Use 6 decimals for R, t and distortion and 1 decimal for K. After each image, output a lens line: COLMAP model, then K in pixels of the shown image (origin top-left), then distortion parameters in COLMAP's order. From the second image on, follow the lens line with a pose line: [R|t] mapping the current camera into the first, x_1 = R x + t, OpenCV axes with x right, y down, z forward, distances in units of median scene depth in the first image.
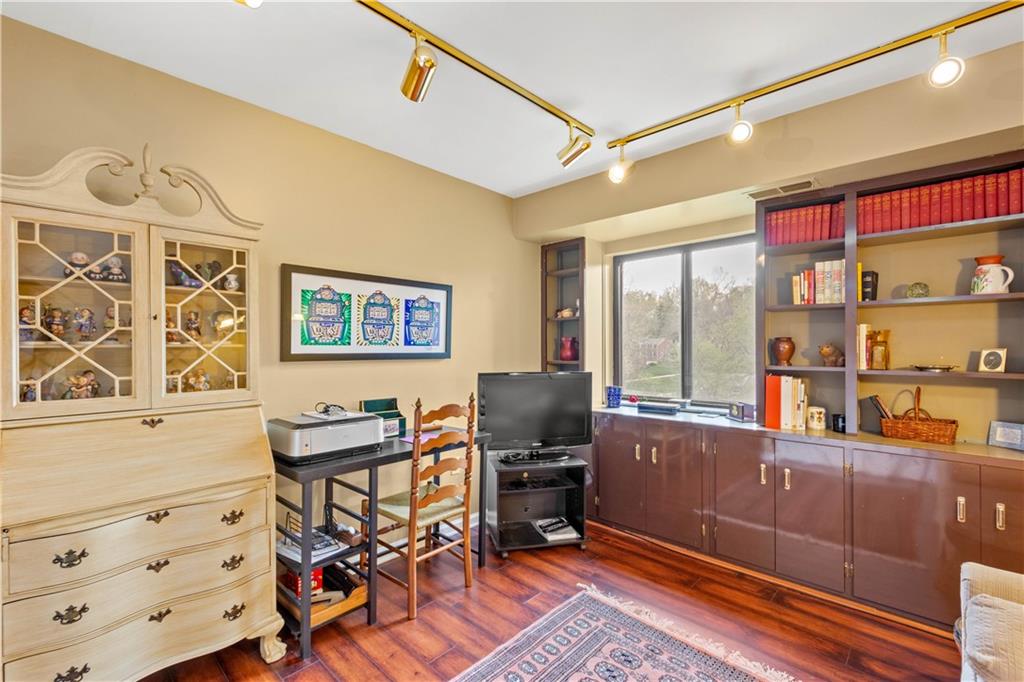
lens RADIAL K [[449.7, 0, 518.5], [0, 449.7, 346.5], [0, 0, 1]] dist [0.019210, -0.000651]
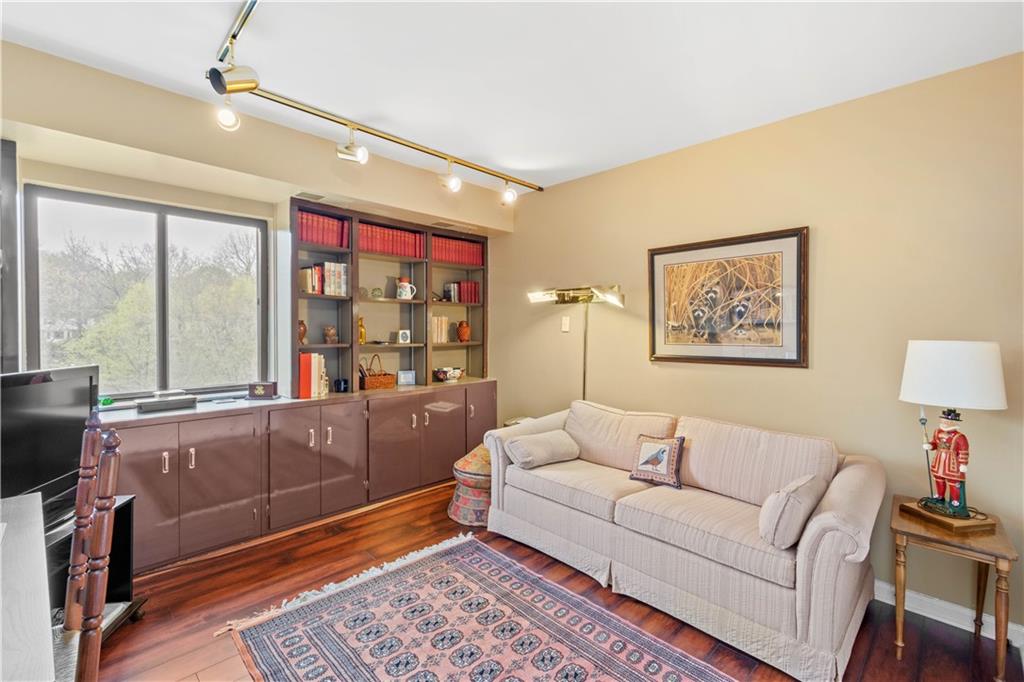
lens RADIAL K [[449.7, 0, 518.5], [0, 449.7, 346.5], [0, 0, 1]] dist [0.019210, -0.000651]
pose [[0.015460, -0.030897, 0.999403, -1.468622], [0.007218, 0.999500, 0.030789, 0.036916], [-0.999854, 0.006738, 0.015676, 1.094612]]
